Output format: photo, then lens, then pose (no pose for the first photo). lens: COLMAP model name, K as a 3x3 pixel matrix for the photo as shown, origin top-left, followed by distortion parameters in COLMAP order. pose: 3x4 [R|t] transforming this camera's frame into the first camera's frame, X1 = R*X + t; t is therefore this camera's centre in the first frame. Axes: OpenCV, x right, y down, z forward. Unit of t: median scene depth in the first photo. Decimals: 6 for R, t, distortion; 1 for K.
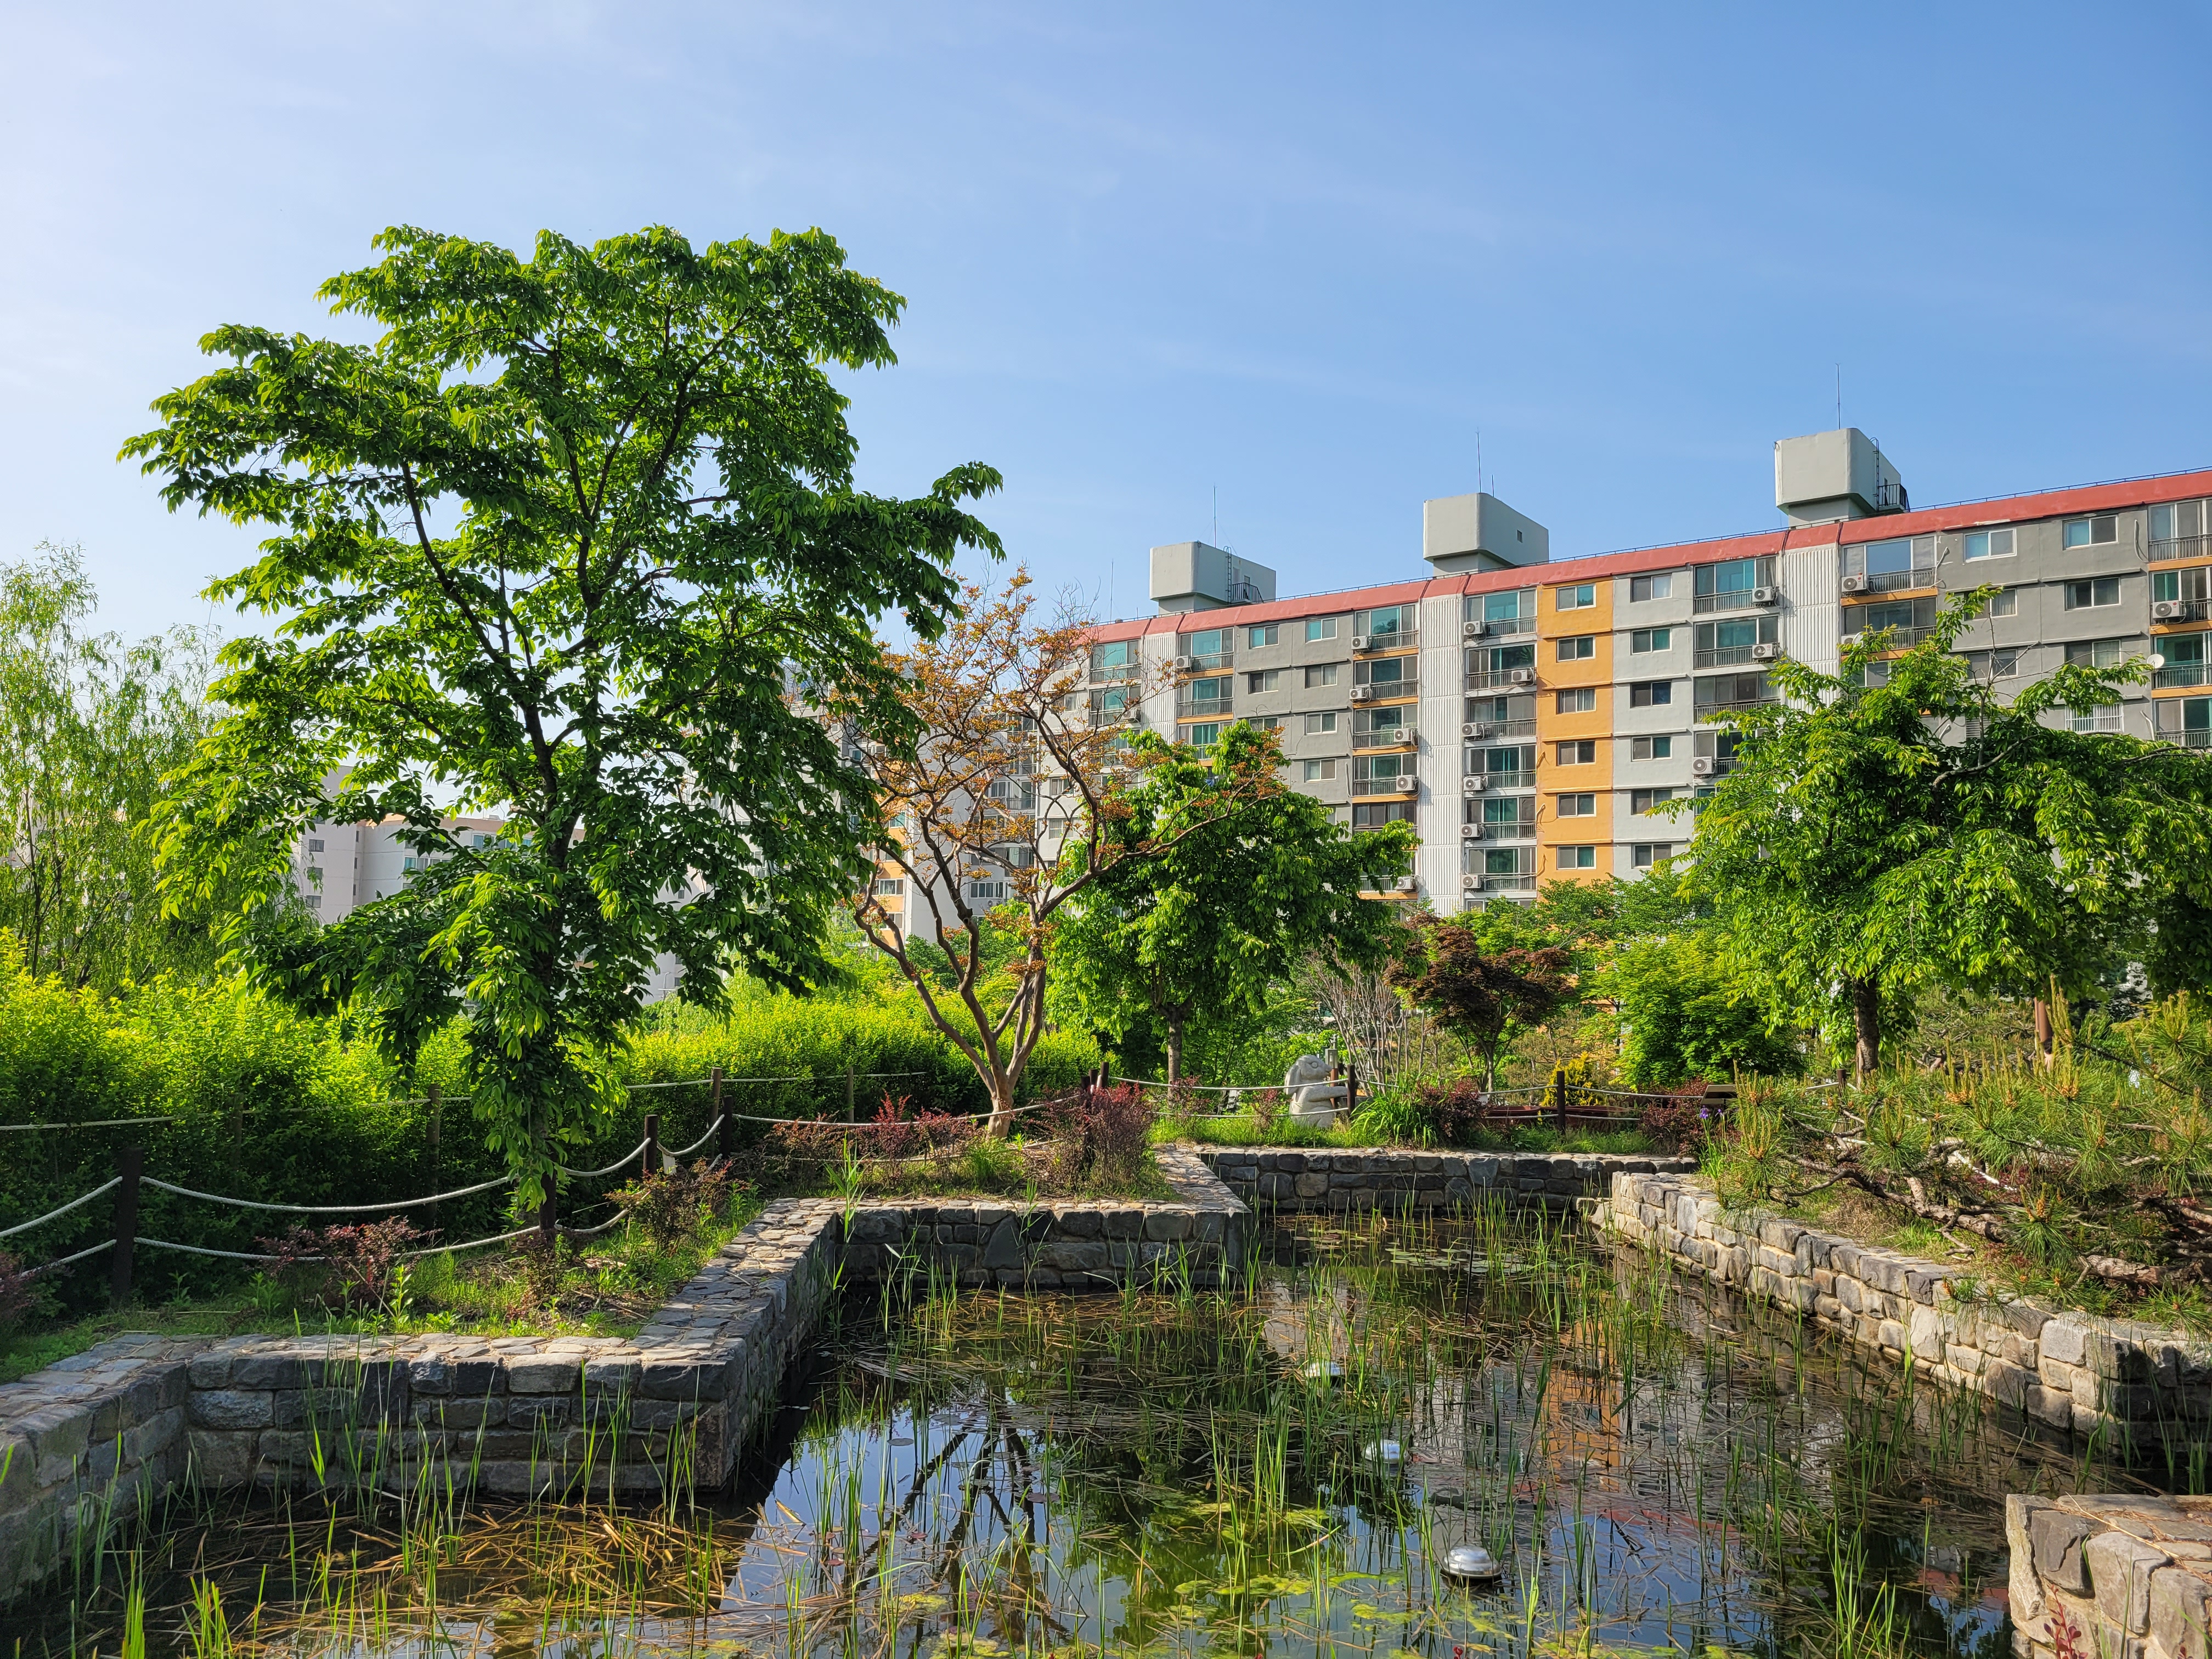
lens RADIAL K [[1648.5, 0, 1098.4], [0, 1648.5, 859.3], [0, 0, 1]] dist [0.061371, -0.054688]
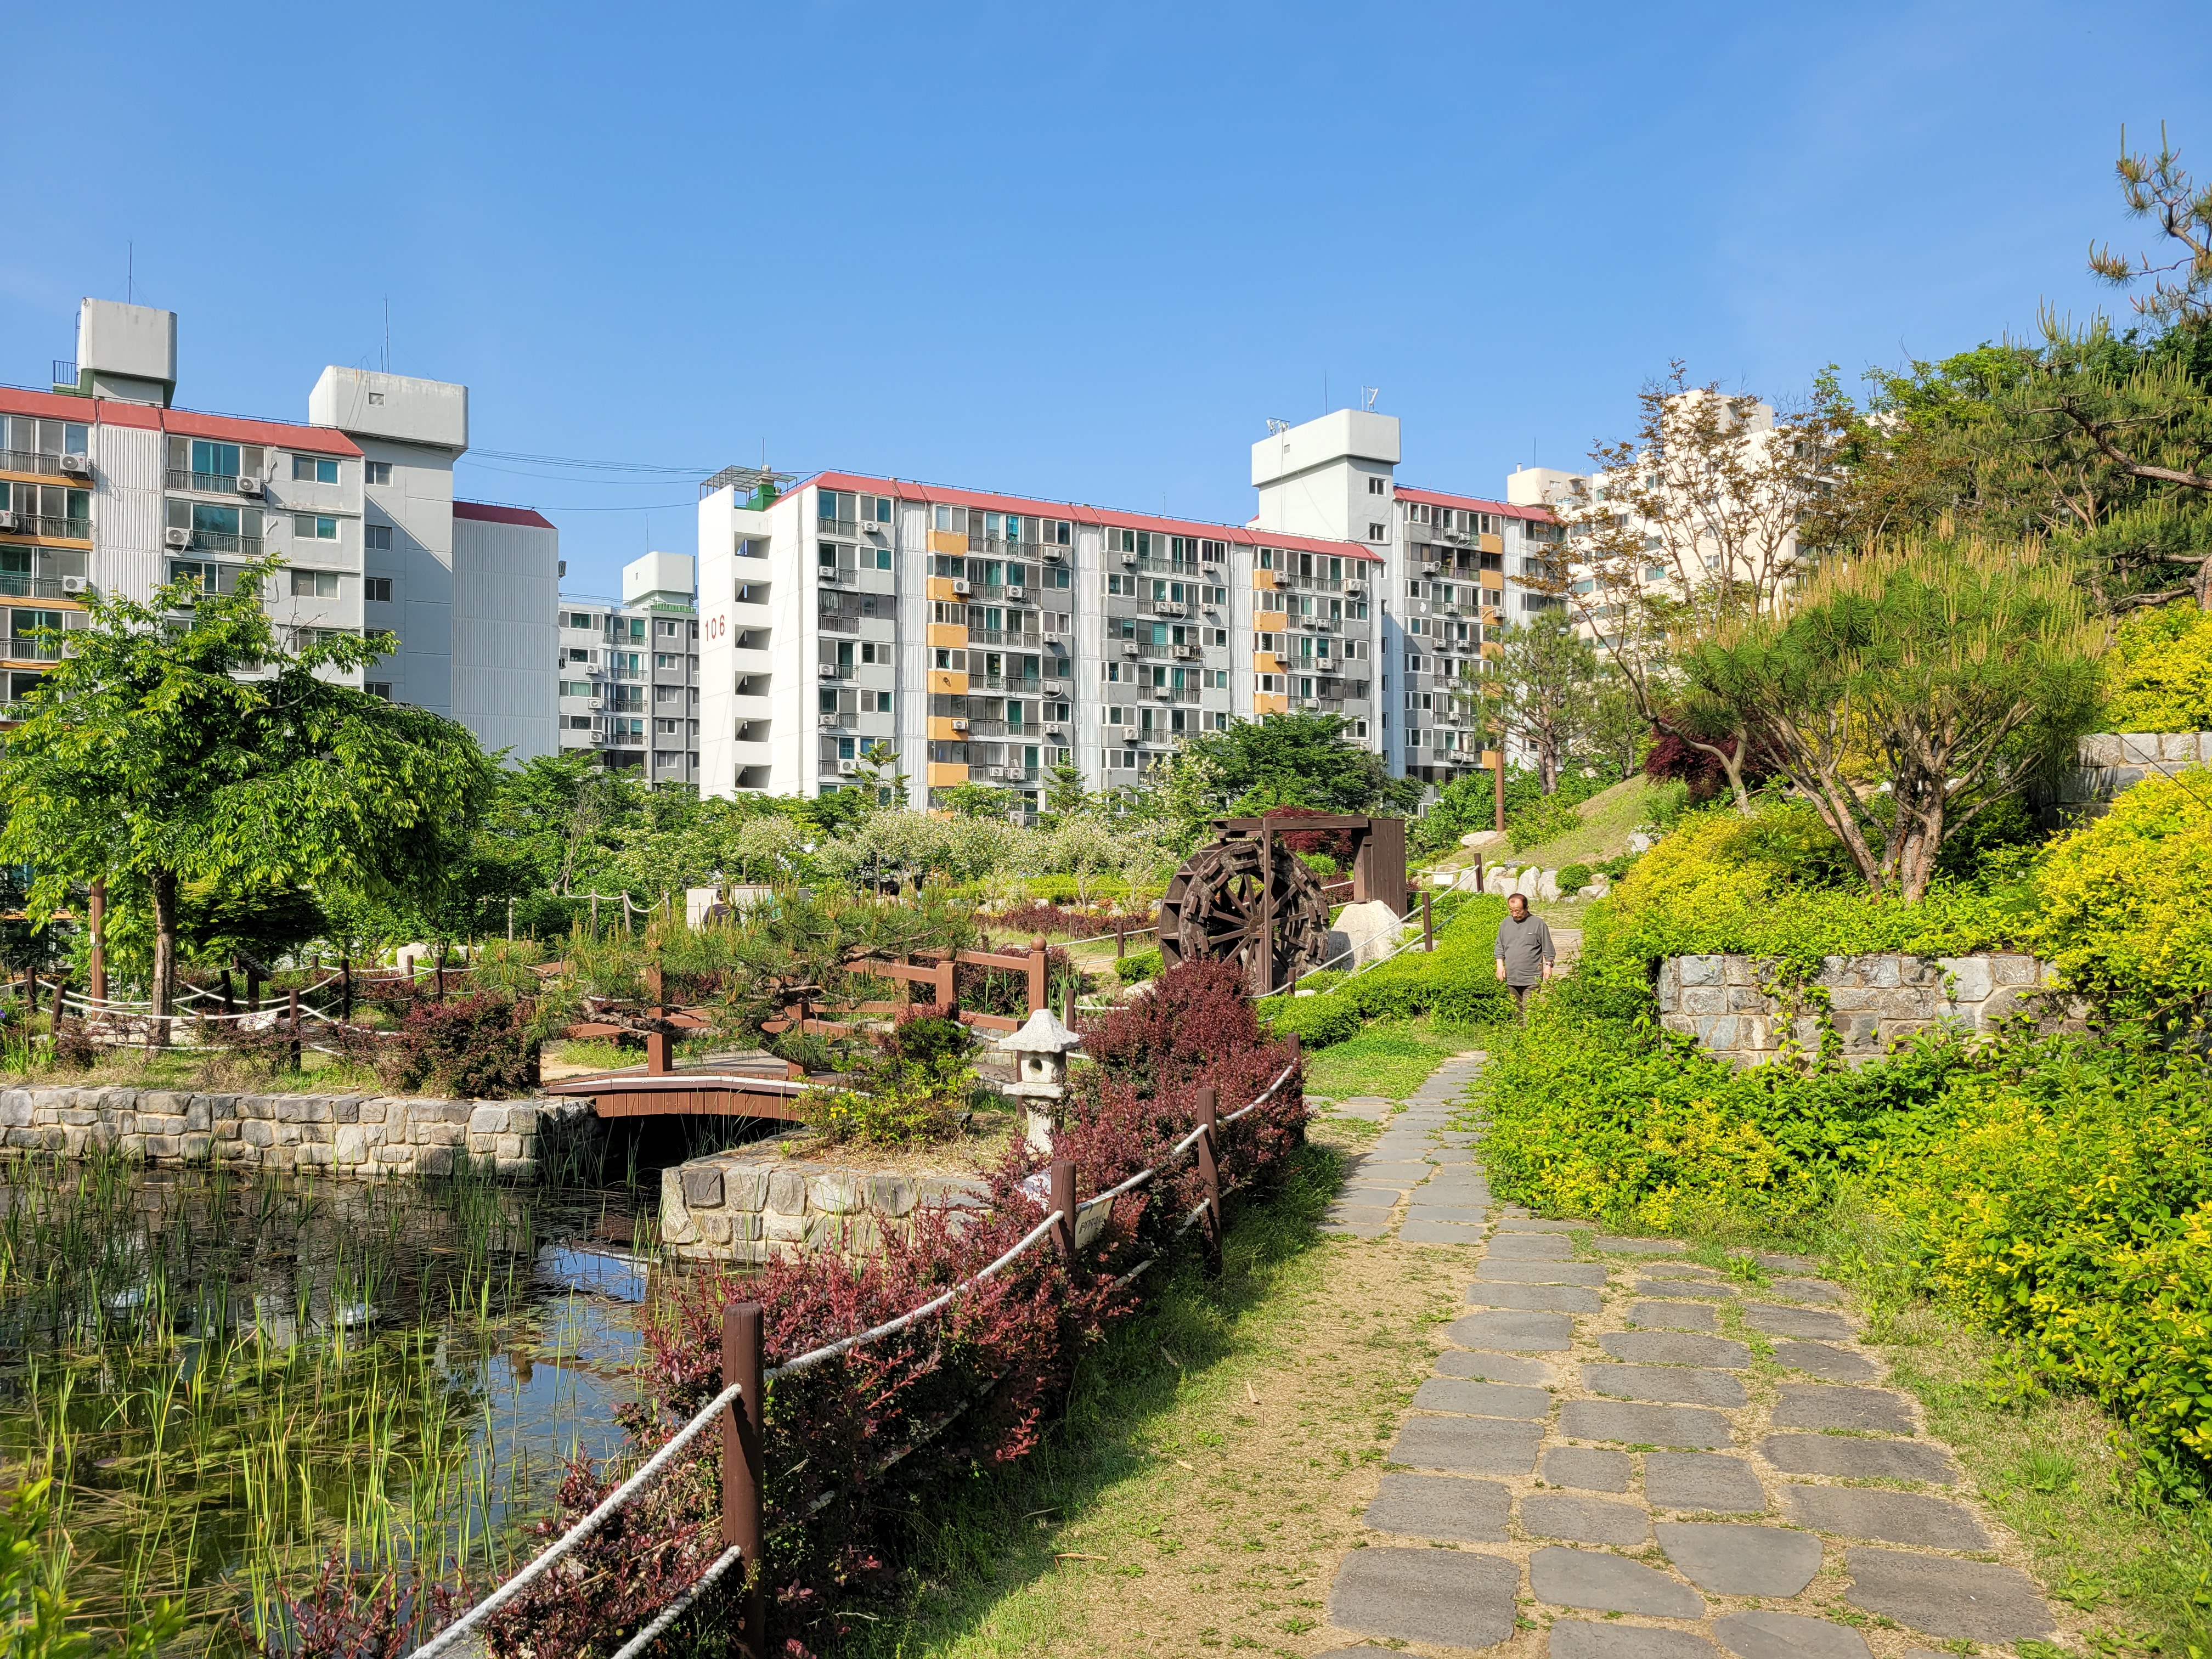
lens RADIAL K [[1648.5, 0, 1098.4], [0, 1648.5, 859.3], [0, 0, 1]] dist [0.061371, -0.054688]
pose [[0.354028, -0.007292, 0.935206, -0.324806], [-0.049190, 0.998440, 0.026406, -0.003747], [-0.933940, -0.055352, 0.353117, -0.004257]]
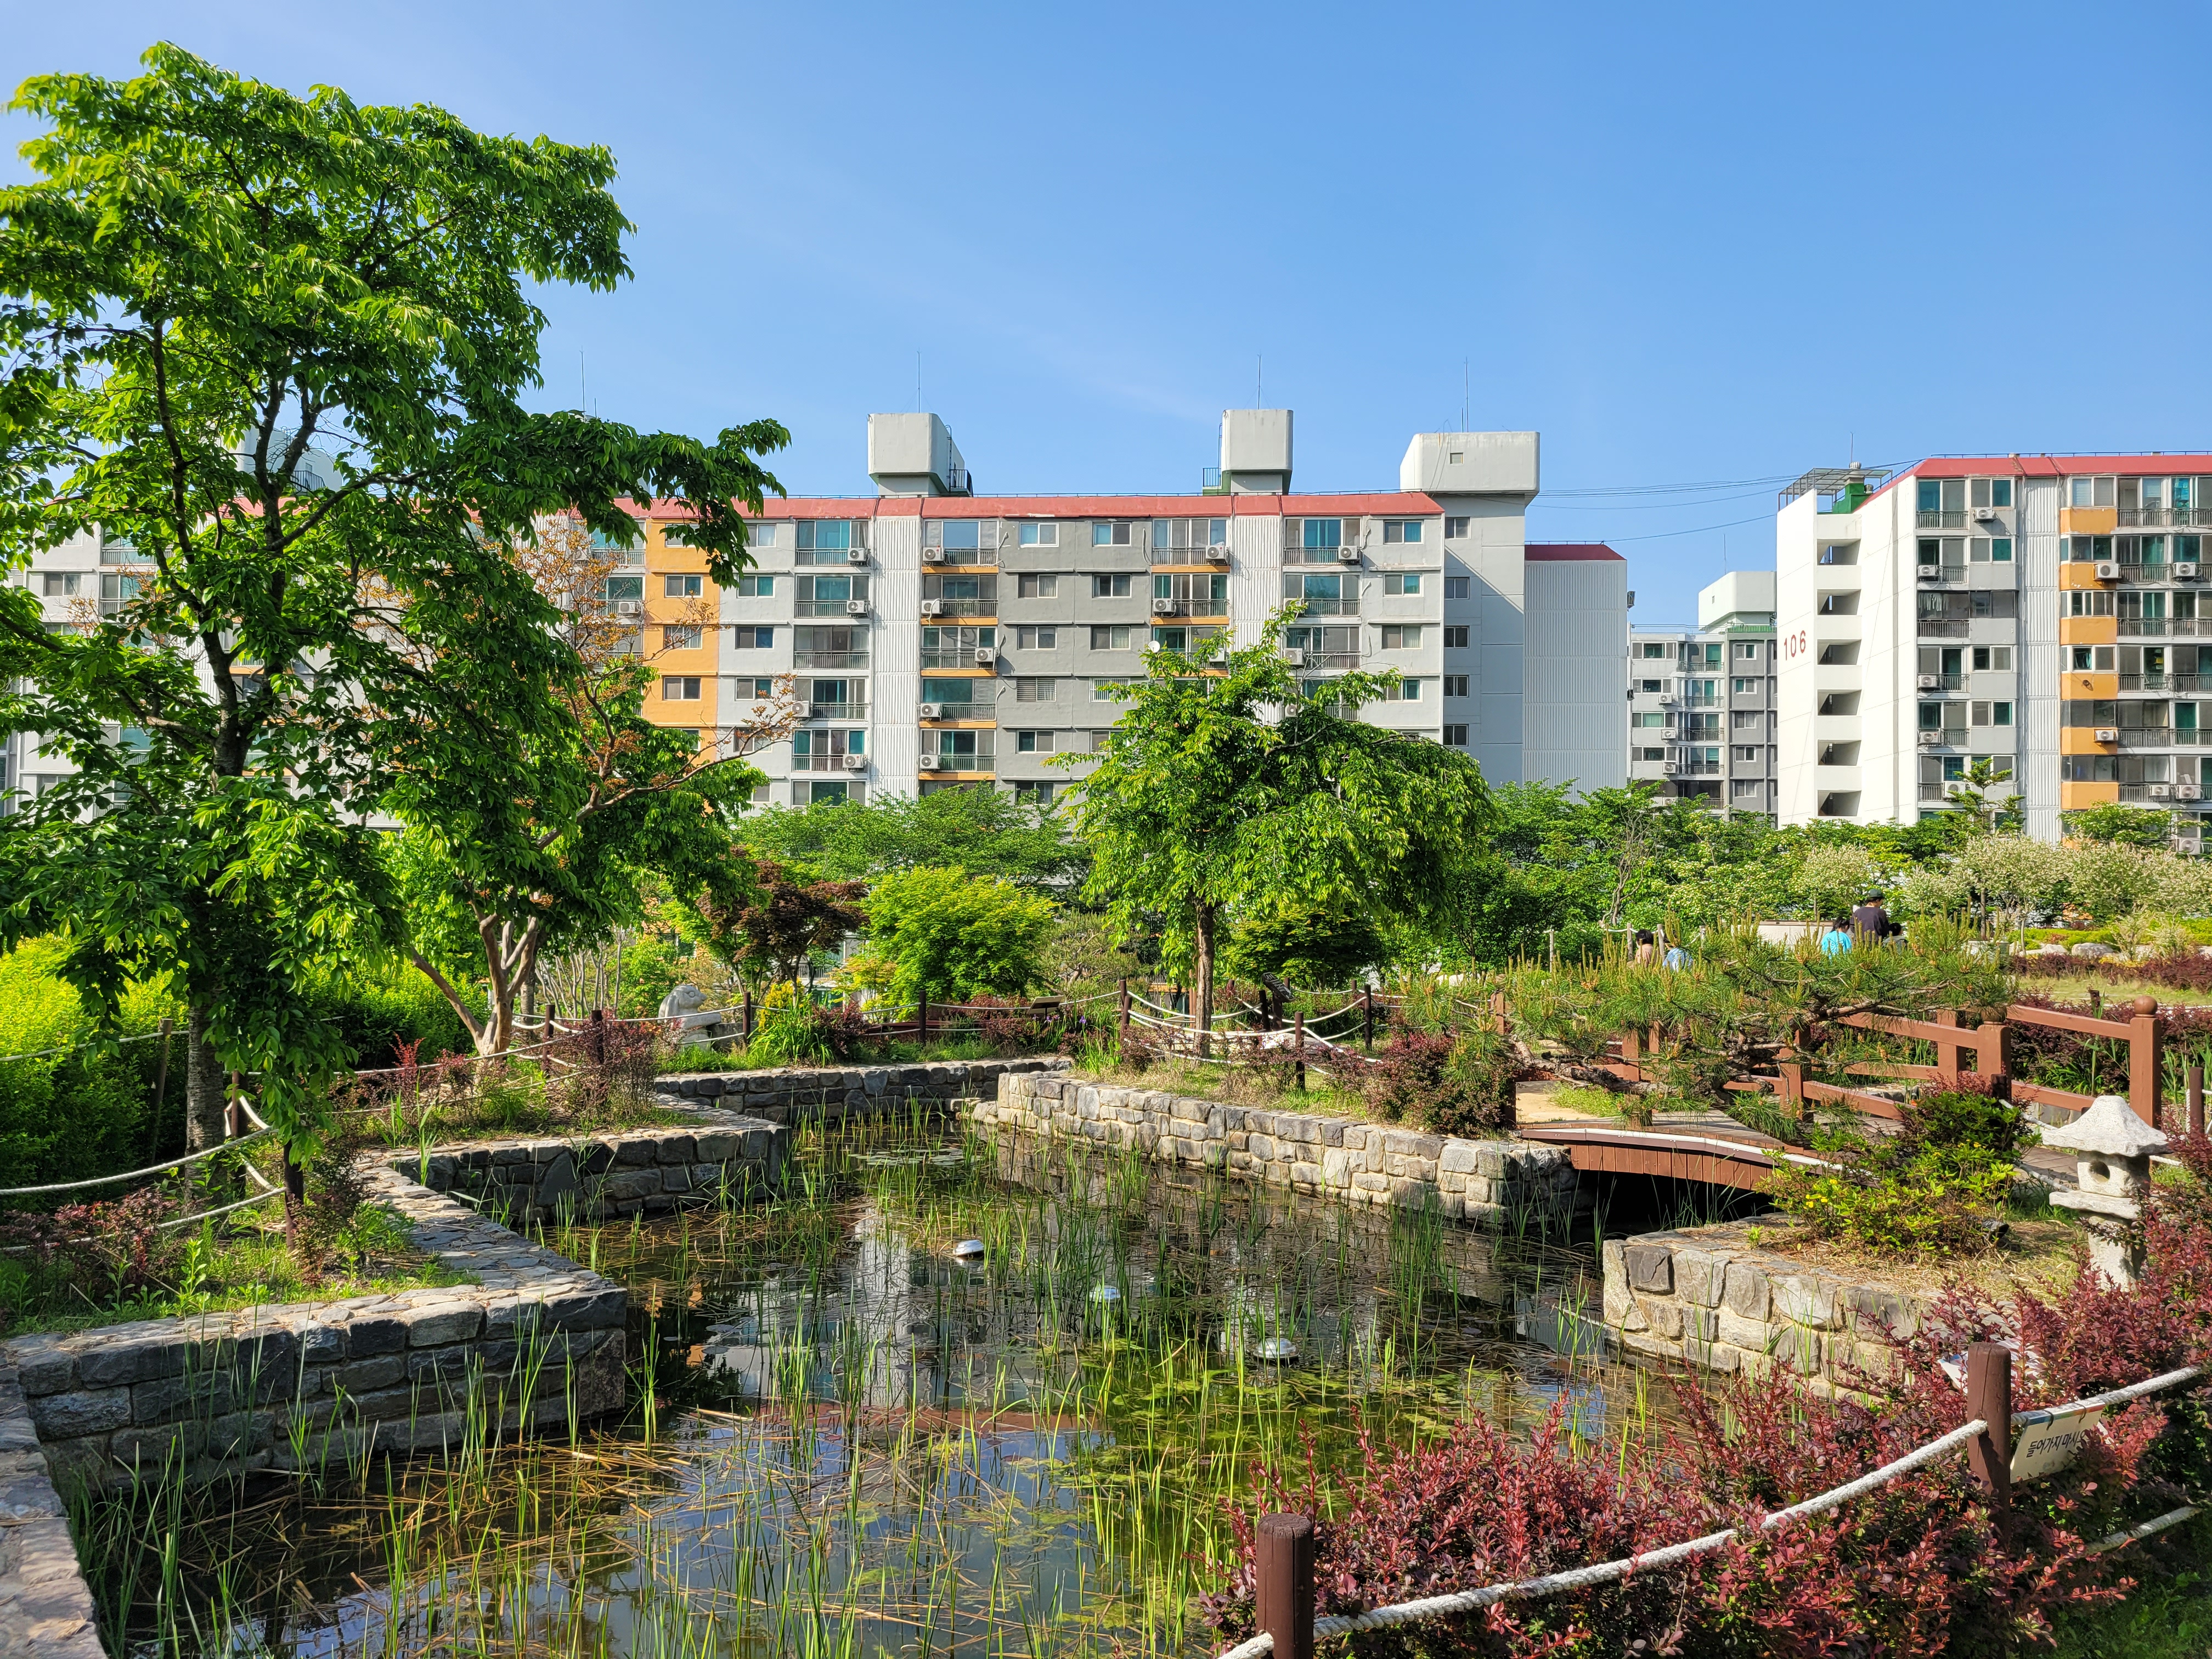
lens RADIAL K [[1648.5, 0, 1098.4], [0, 1648.5, 859.3], [0, 0, 1]] dist [0.061371, -0.054688]
pose [[0.838462, 0.008737, 0.544891, -0.243758], [-0.031599, 0.998969, 0.032607, -0.001882], [-0.544044, -0.044558, 0.837873, -0.002416]]
